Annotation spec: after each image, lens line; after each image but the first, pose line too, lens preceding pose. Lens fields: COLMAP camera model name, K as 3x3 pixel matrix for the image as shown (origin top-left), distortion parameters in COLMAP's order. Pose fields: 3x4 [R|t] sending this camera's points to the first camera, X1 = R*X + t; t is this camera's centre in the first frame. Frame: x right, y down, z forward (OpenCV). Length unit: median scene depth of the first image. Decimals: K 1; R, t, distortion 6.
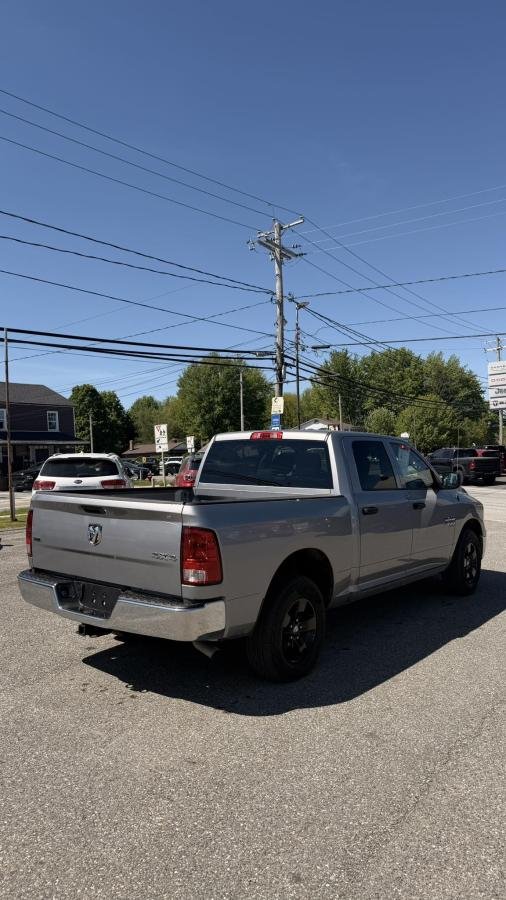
lens RADIAL K [[636.9, 0, 253.0], [0, 636.9, 450.0], [0, 0, 1]] dist [0.073316, 0.000300]
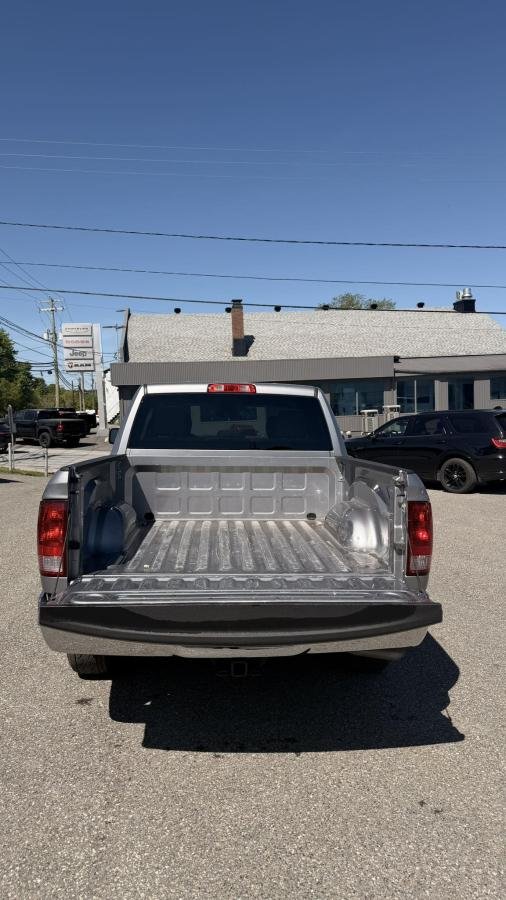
lens RADIAL K [[636.9, 0, 253.0], [0, 636.9, 450.0], [0, 0, 1]] dist [0.073316, 0.000300]
pose [[0.732603, -0.032037, 0.679902, -0.517482], [-0.007522, 0.998450, 0.055152, 0.010718], [-0.680614, -0.045519, 0.731226, 0.375248]]
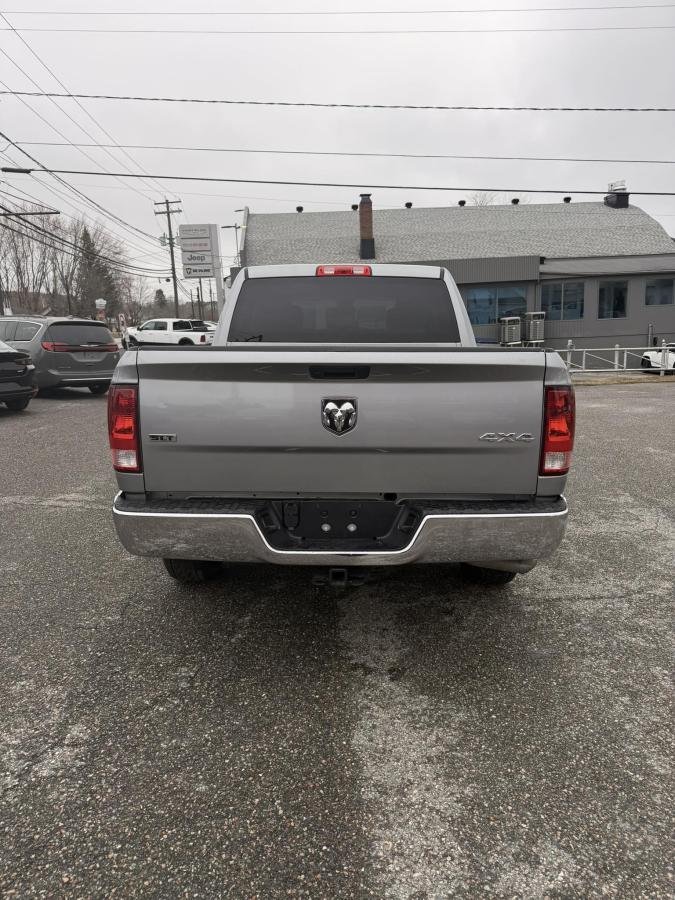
lens RADIAL K [[659.2, 0, 337.5], [0, 659.2, 450.0], [0, 0, 1]] dist [0.006805, -0.120752]
pose [[0.781423, -0.110659, 0.614112, -0.455258], [-0.000343, 0.984074, 0.177760, 0.043554], [-0.624002, -0.139116, 0.768940, 0.411435]]
